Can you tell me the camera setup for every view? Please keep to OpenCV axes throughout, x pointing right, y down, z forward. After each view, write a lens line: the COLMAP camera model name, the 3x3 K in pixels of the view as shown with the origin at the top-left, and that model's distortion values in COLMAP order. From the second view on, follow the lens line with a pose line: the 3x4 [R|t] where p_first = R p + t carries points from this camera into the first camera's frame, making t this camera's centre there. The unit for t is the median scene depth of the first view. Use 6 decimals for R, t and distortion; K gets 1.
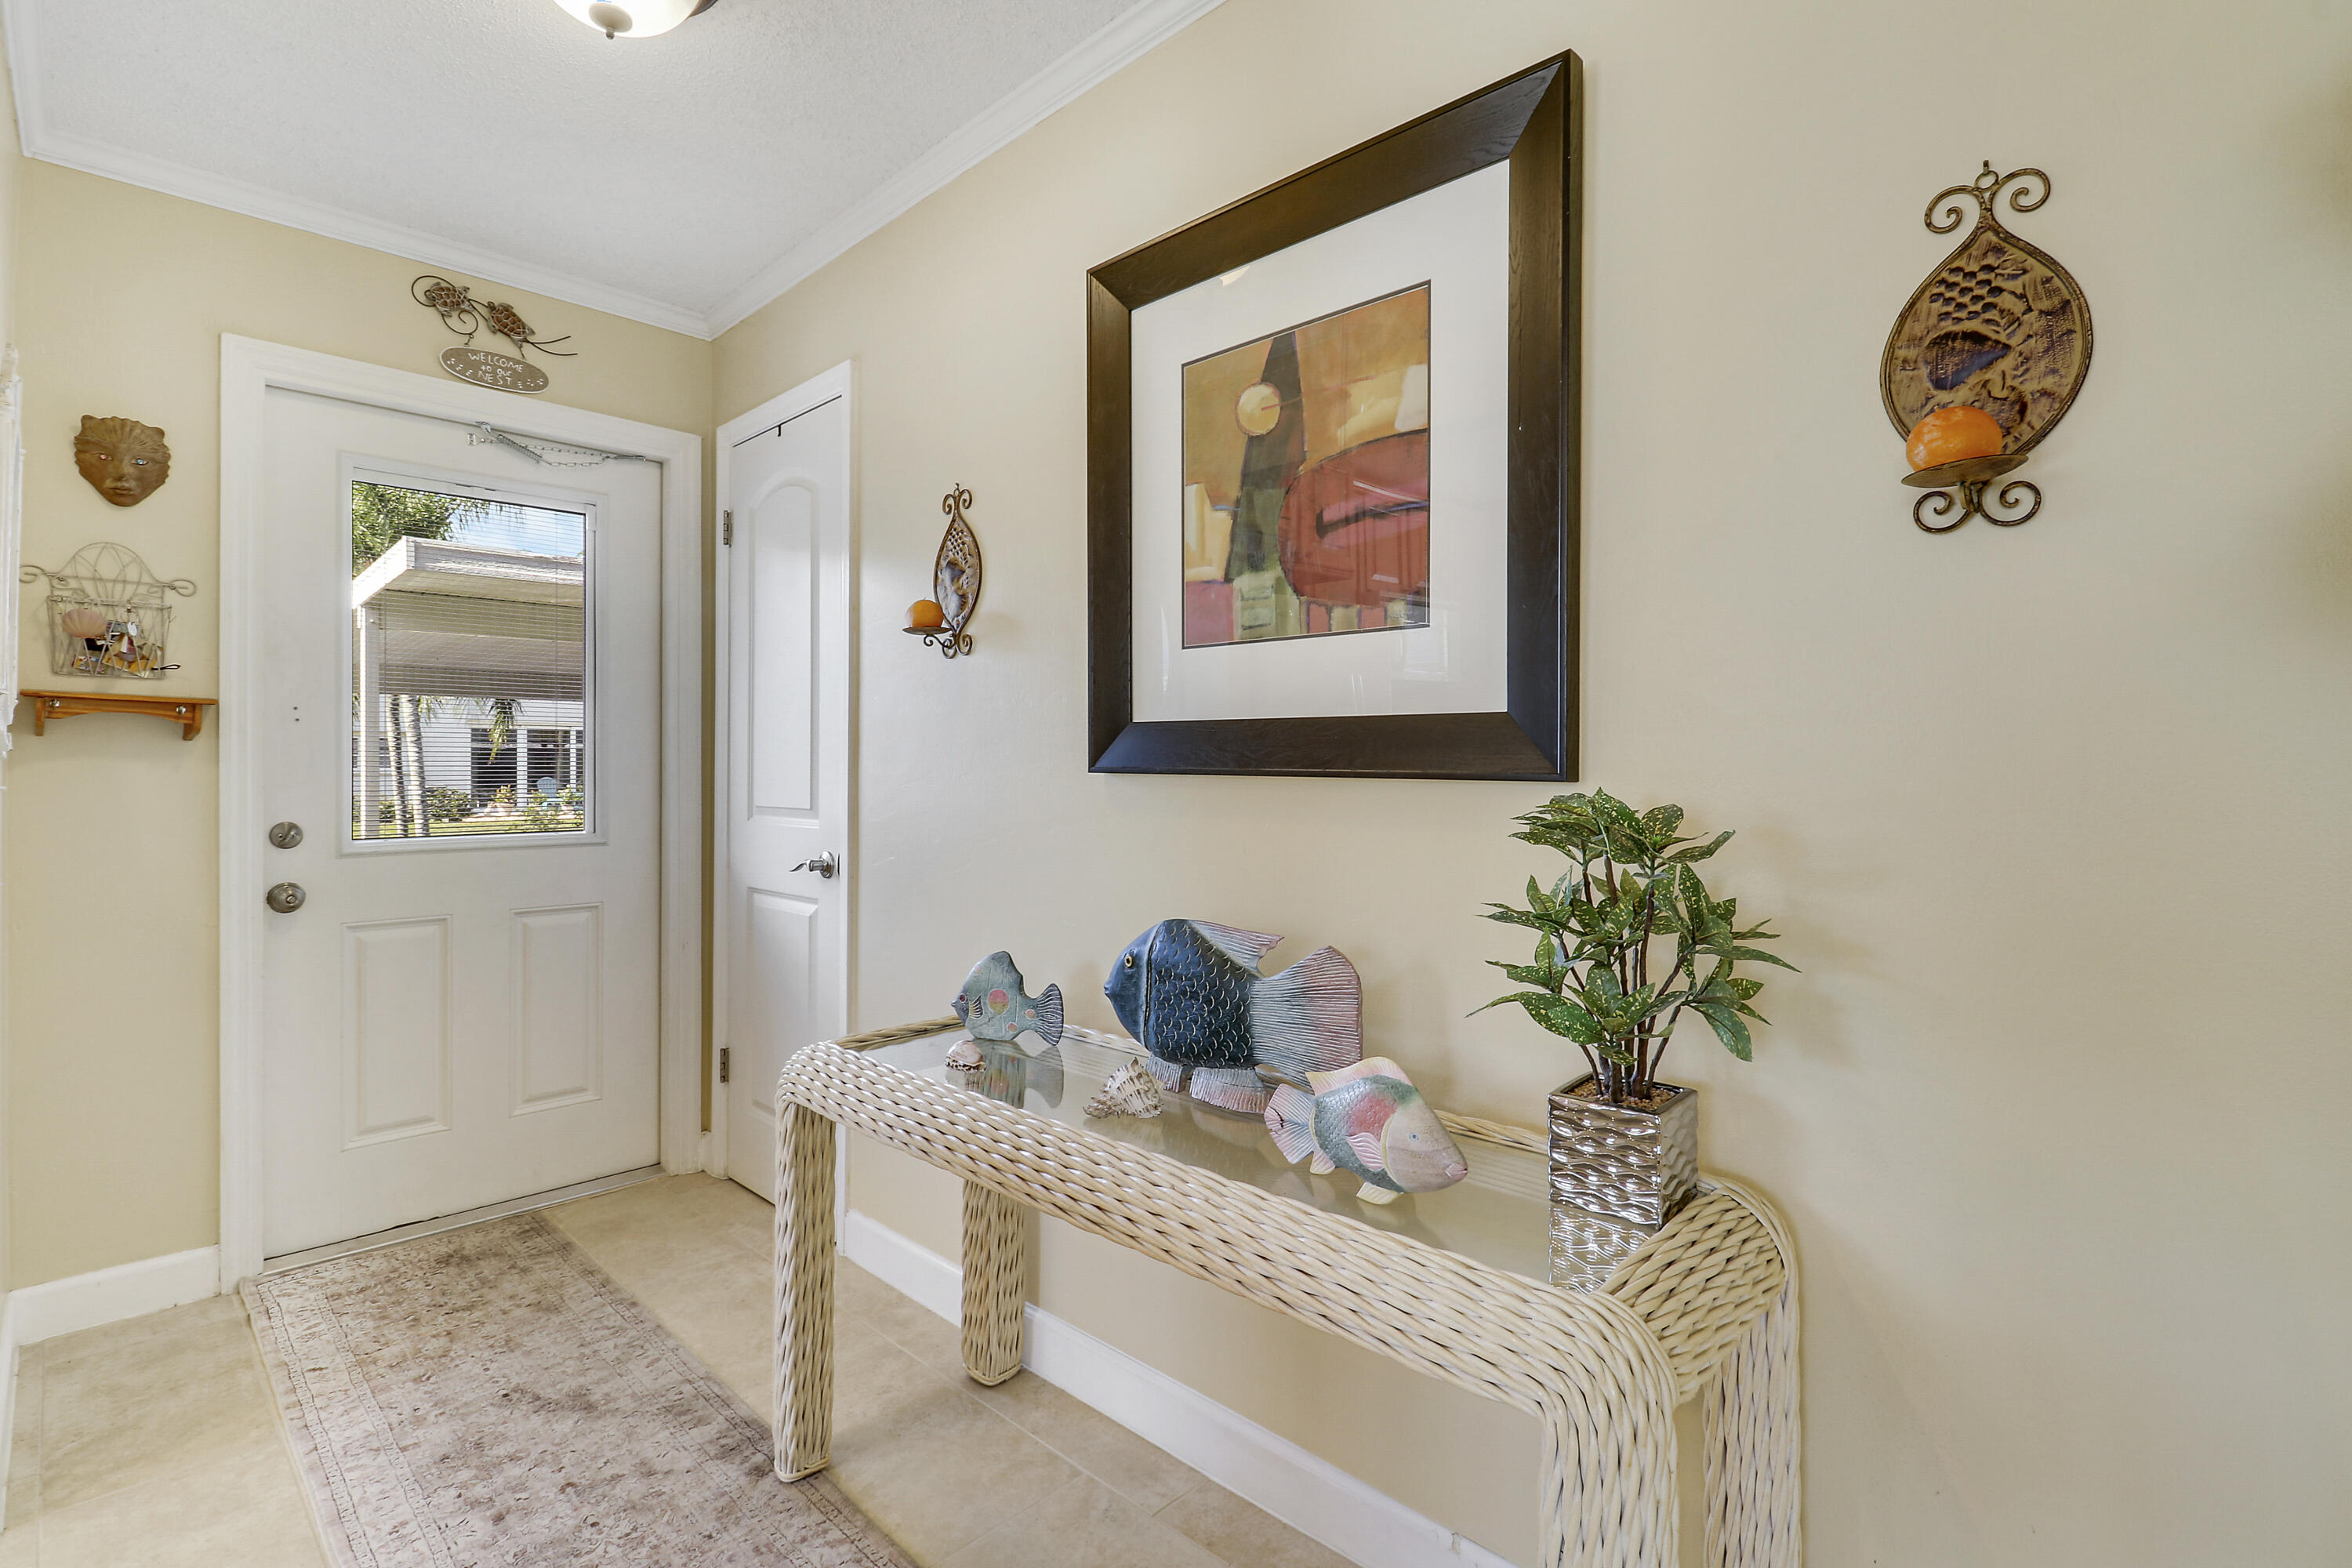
lens RADIAL K [[1122.1, 0, 1177.0], [0, 1122.1, 771.1], [0, 0, 1]] dist [-0.001580, -0.002751]
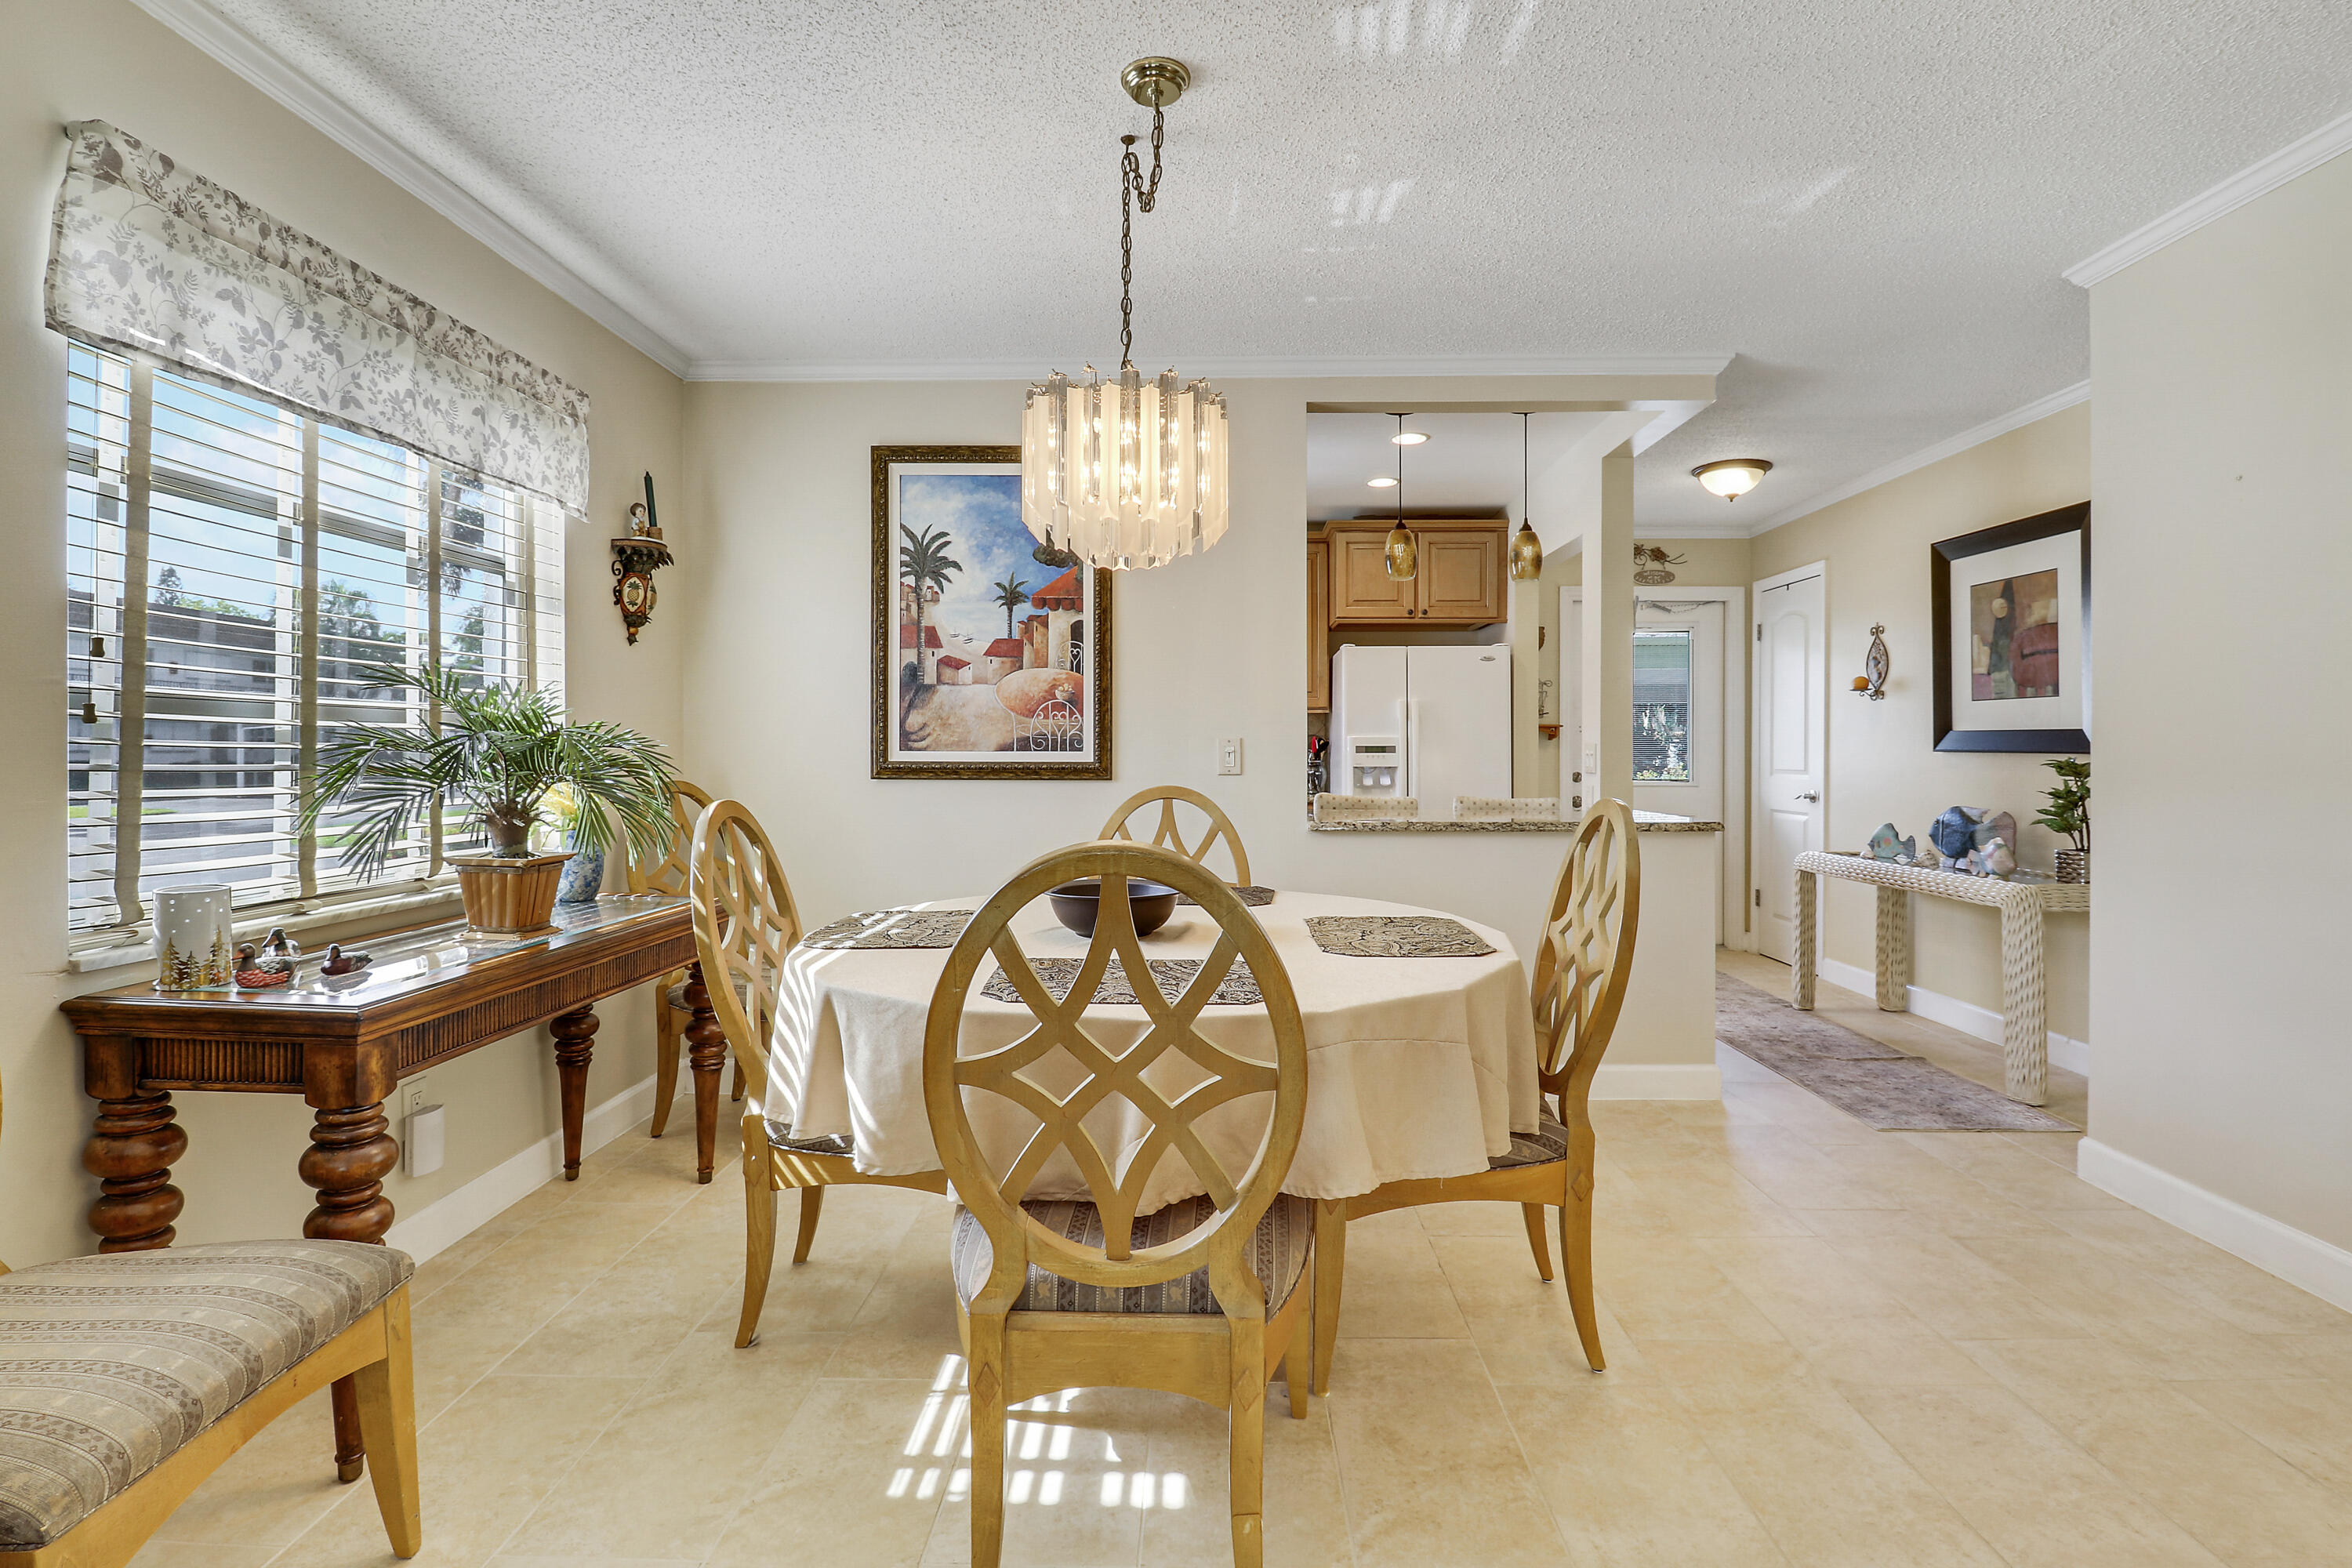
lens RADIAL K [[1122.1, 0, 1177.3], [0, 1122.1, 758.3], [0, 0, 1]] dist [-0.001580, -0.002751]
pose [[0.682280, -0.000163, -0.731091, 0.583307], [0.002294, 0.999996, 0.001919, 0.006975], [0.731087, -0.002987, 0.682278, -1.851962]]
